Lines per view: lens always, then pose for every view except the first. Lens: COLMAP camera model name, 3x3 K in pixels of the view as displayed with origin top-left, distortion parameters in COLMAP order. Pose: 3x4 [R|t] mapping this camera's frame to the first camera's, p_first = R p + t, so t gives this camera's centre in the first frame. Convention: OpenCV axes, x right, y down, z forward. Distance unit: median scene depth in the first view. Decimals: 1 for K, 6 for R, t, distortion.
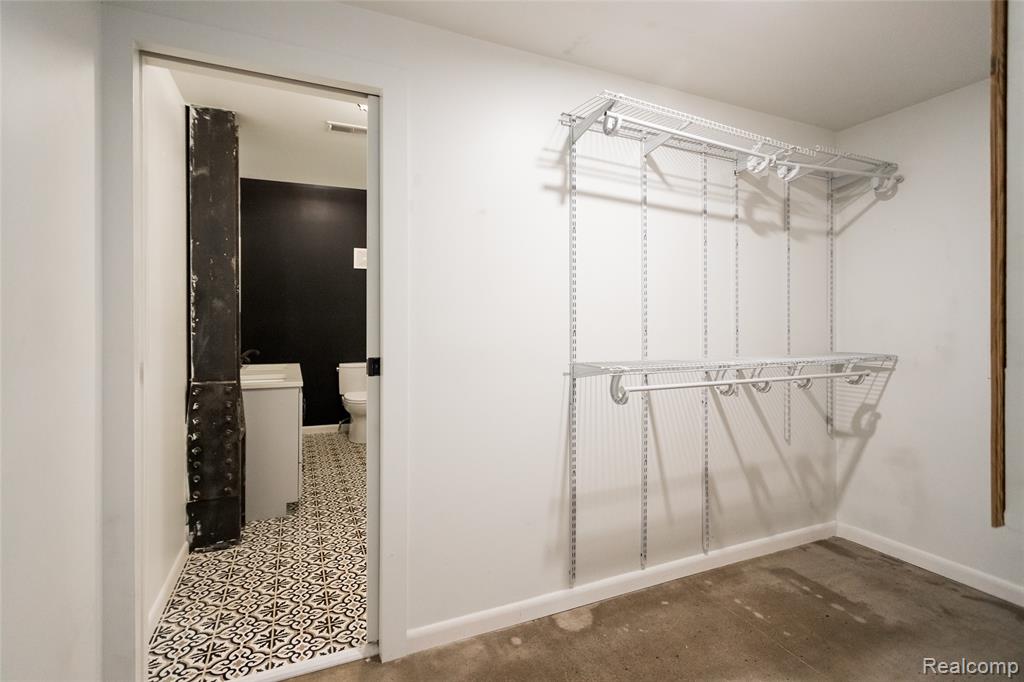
lens RADIAL K [[507.2, 0, 513.1], [0, 507.2, 327.1], [0, 0, 1]] dist [0.086691, -0.000041]
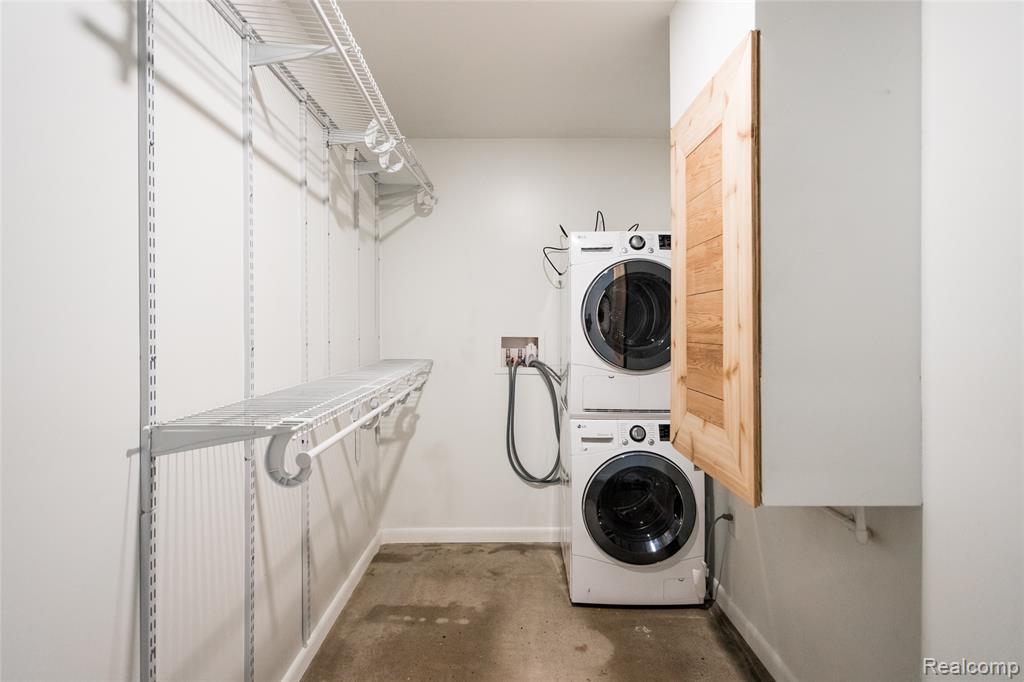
lens RADIAL K [[491.3, 0, 510.1], [0, 491.3, 326.0], [0, 0, 1]] dist [0.014266, 0.000415]
pose [[0.414330, -0.005269, 0.910111, -0.154528], [0.004192, 0.999984, 0.003881, -0.021845], [-0.910117, 0.002207, 0.414346, 0.465476]]
